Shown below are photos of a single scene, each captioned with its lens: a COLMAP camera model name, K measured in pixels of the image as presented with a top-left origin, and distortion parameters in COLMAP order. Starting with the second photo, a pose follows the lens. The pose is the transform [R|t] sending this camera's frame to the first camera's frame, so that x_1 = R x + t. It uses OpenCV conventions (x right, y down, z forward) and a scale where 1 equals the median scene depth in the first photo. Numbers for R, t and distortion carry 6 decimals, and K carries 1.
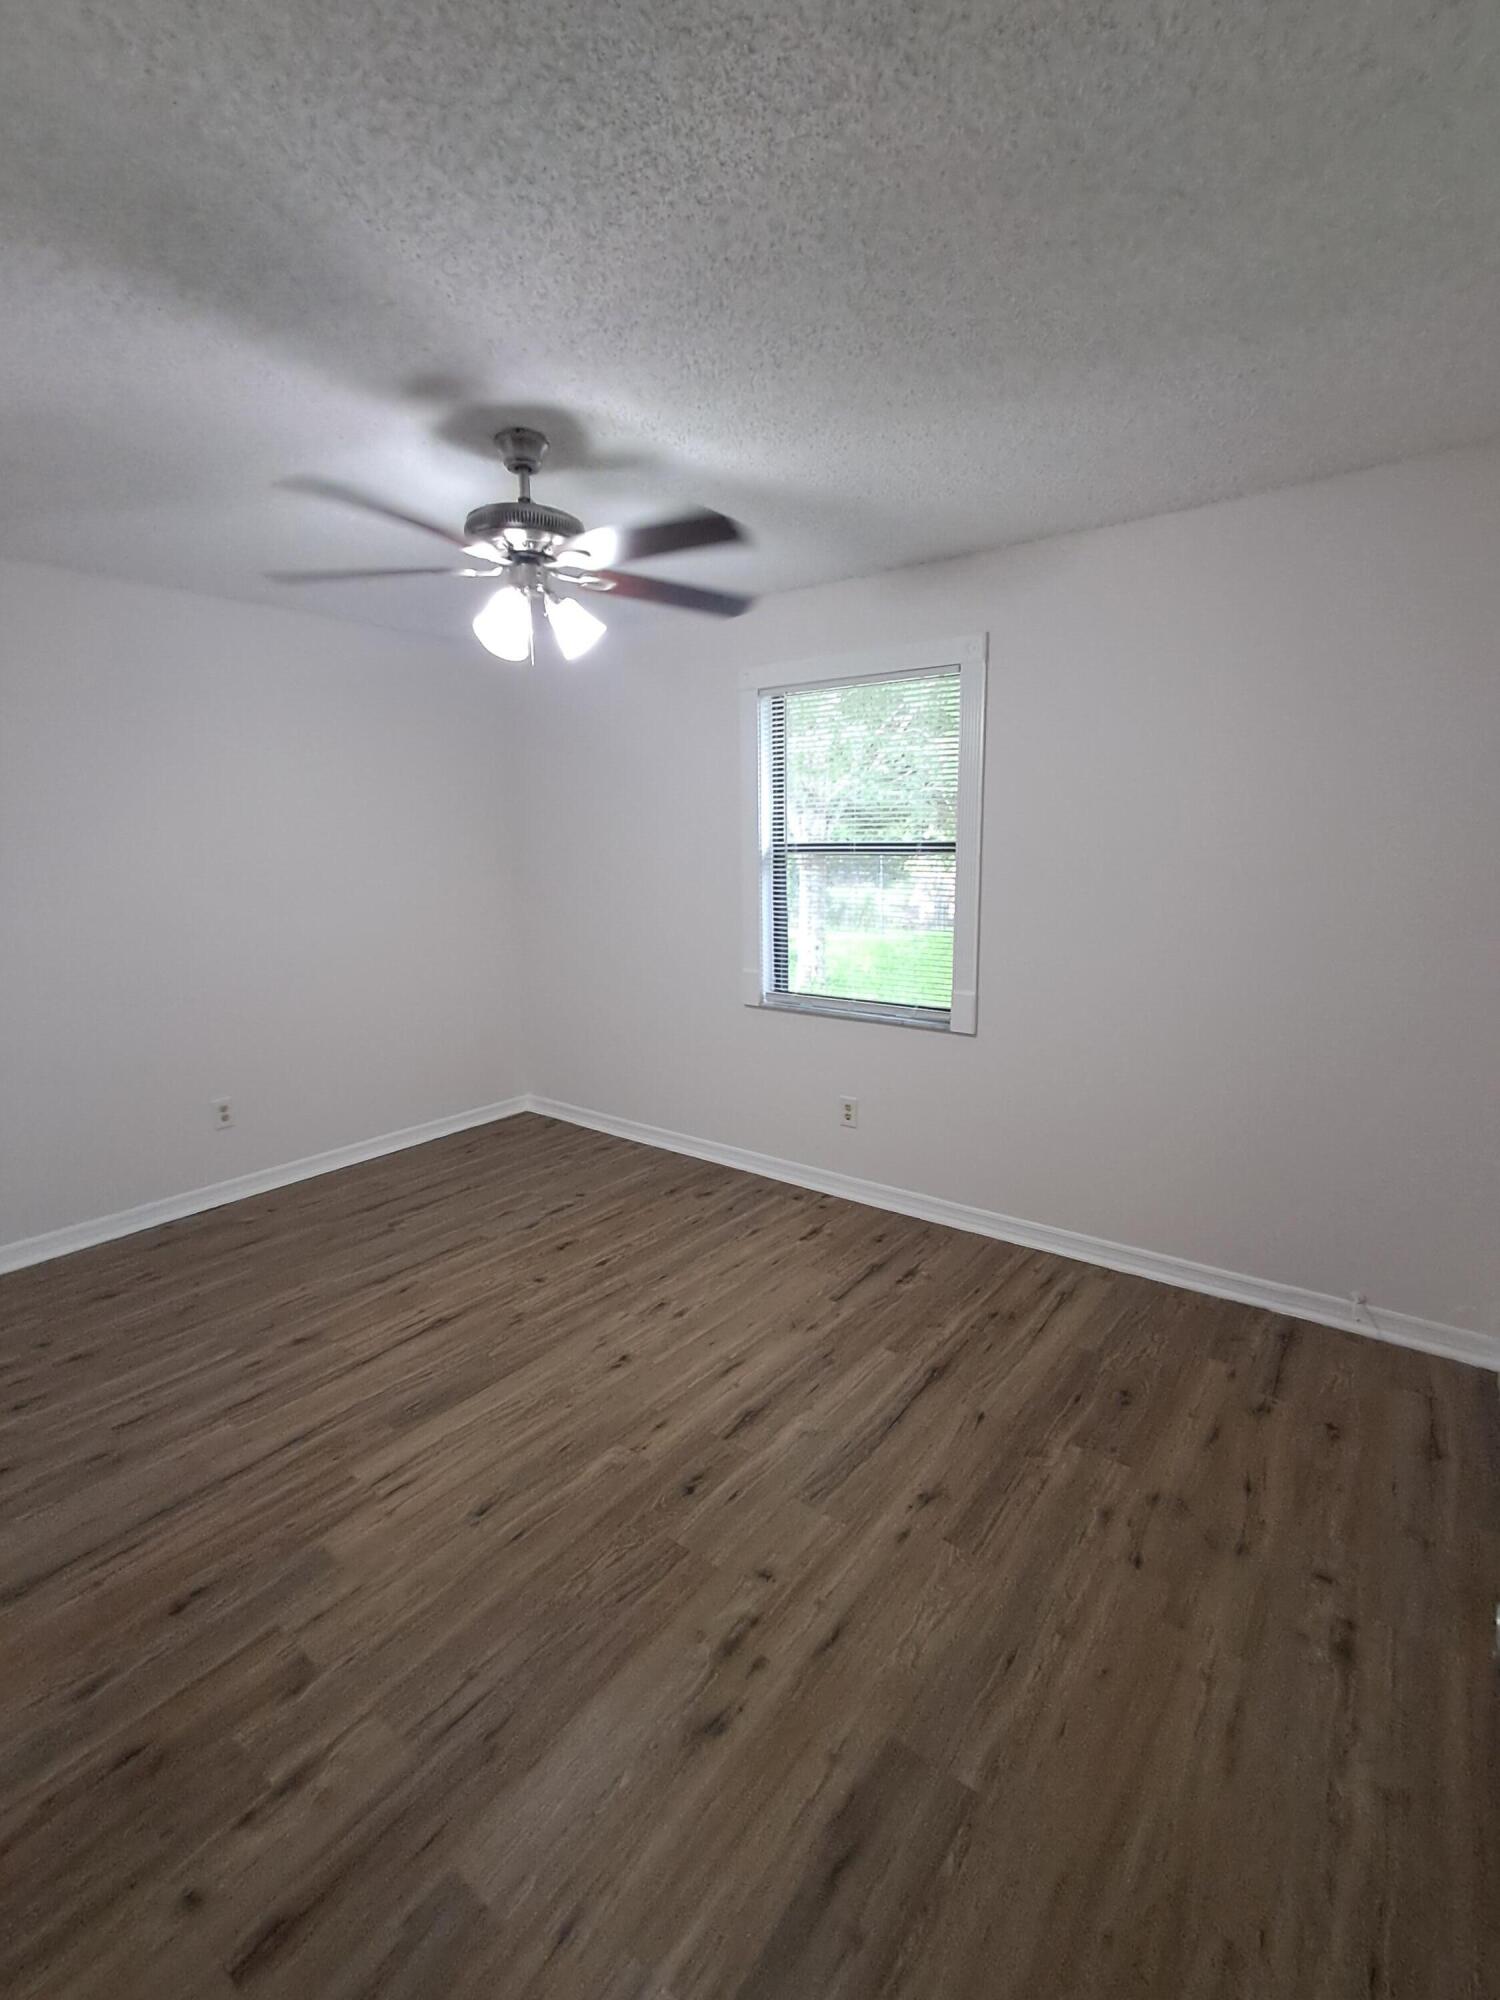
lens RADIAL K [[917.7, 0, 750.0], [0, 917.7, 1000.0], [0, 0, 1]] dist [0.003136, -0.000083]
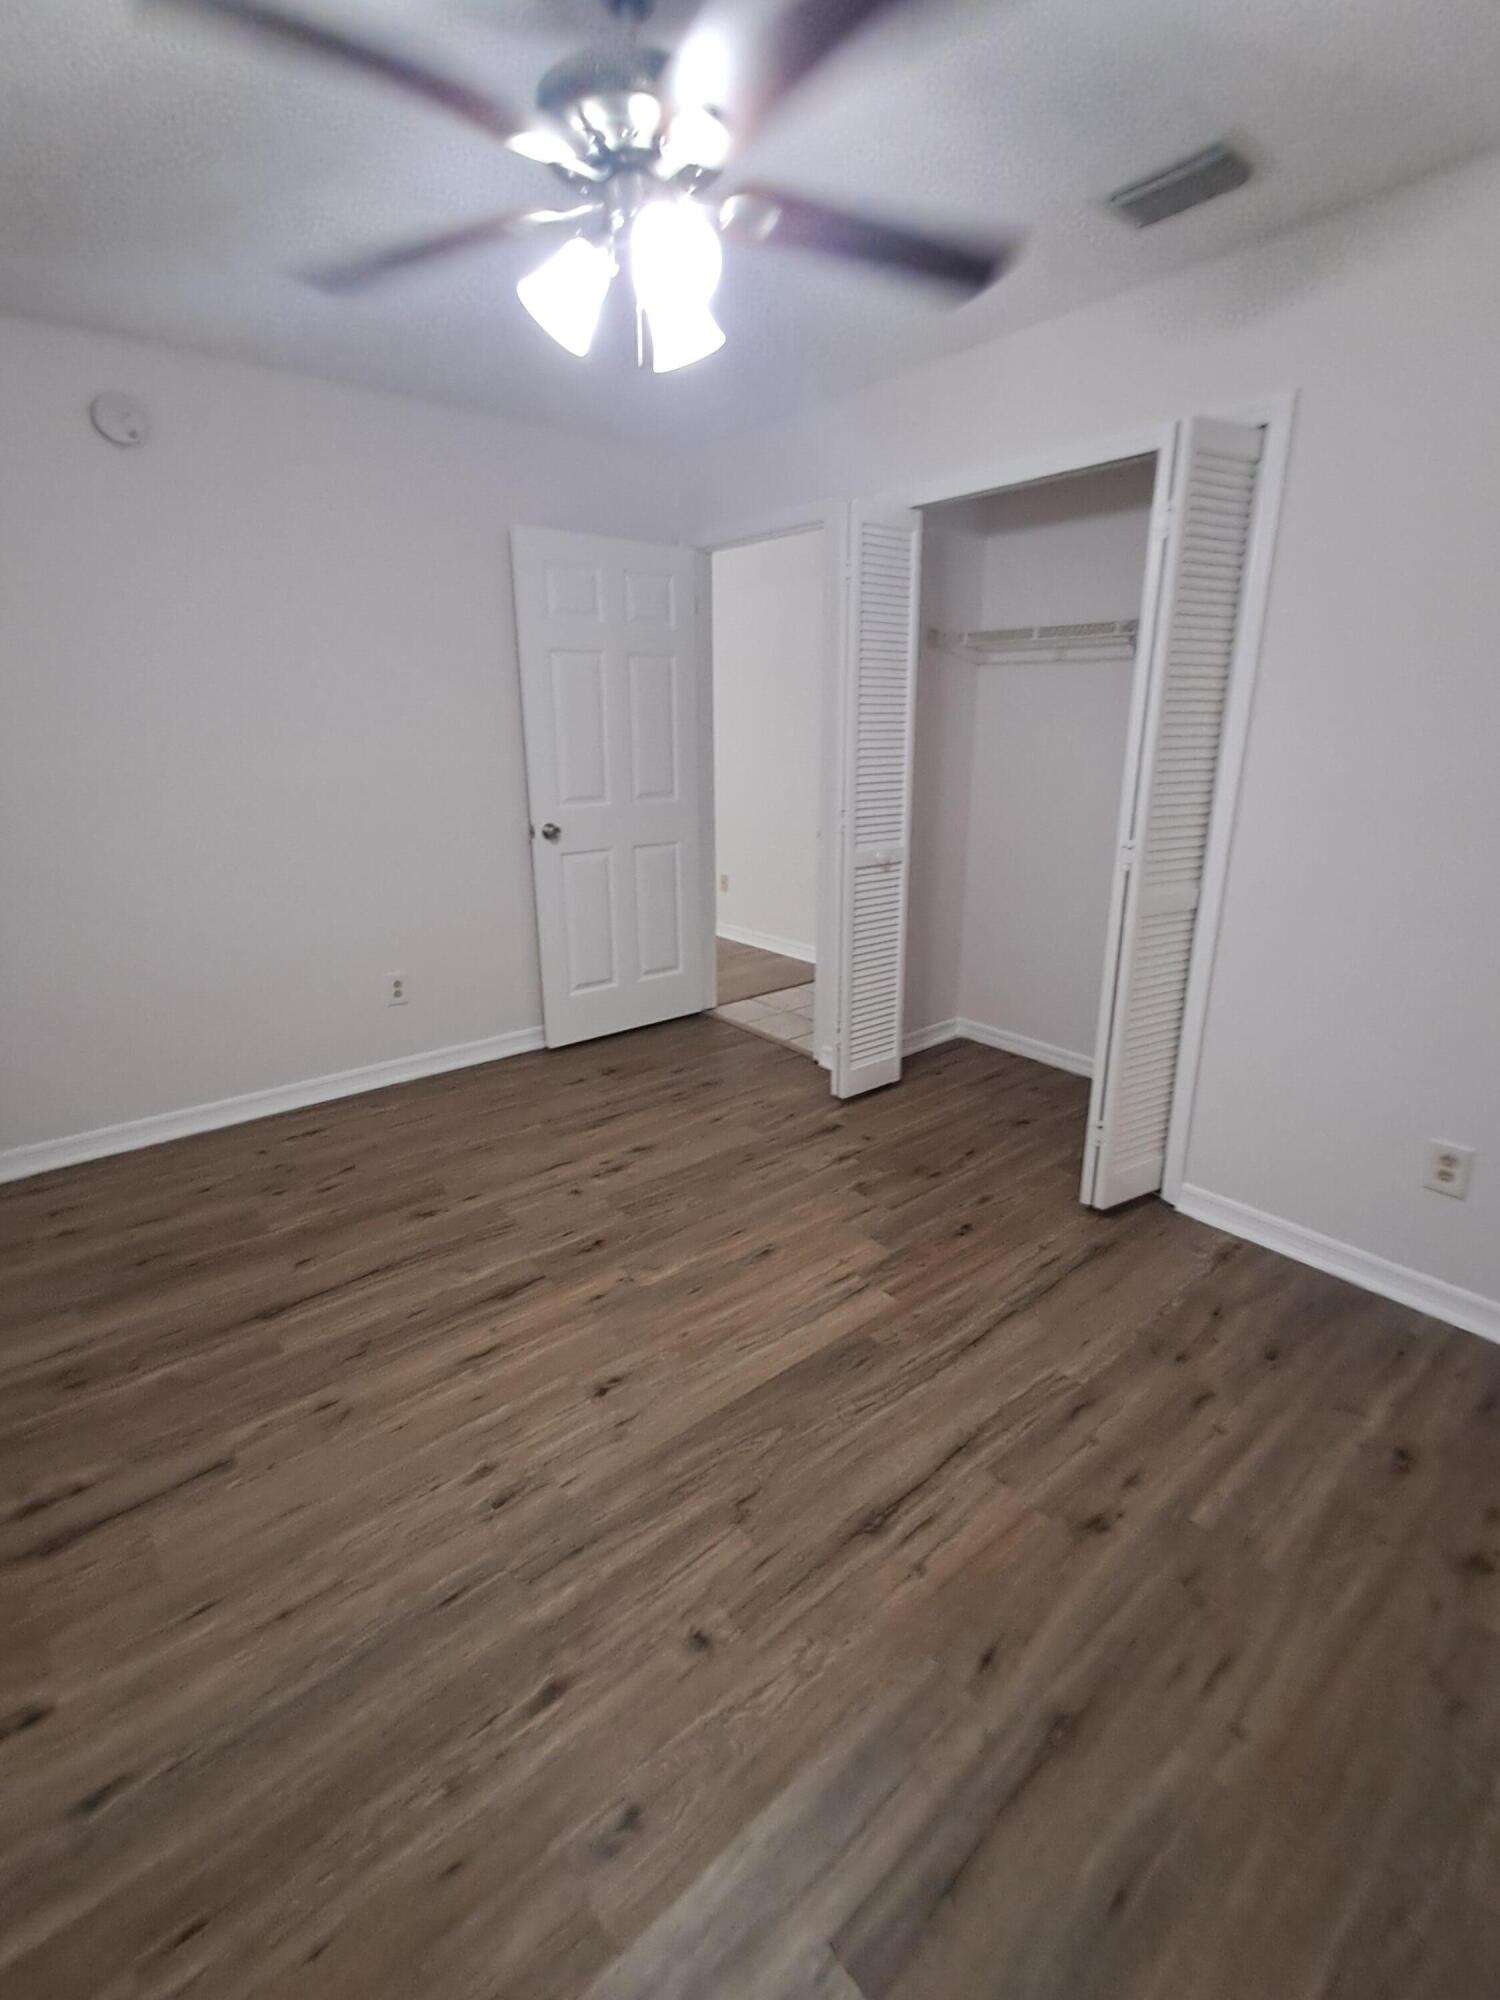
lens RADIAL K [[903.2, 0, 754.7], [0, 903.2, 986.3], [0, 0, 1]] dist [0.000964, 0.007626]
pose [[-0.976828, -0.048818, 0.208384, -0.445544], [0.050880, 0.892759, 0.447652, -0.253092], [-0.207891, 0.447881, -0.869588, 1.652229]]
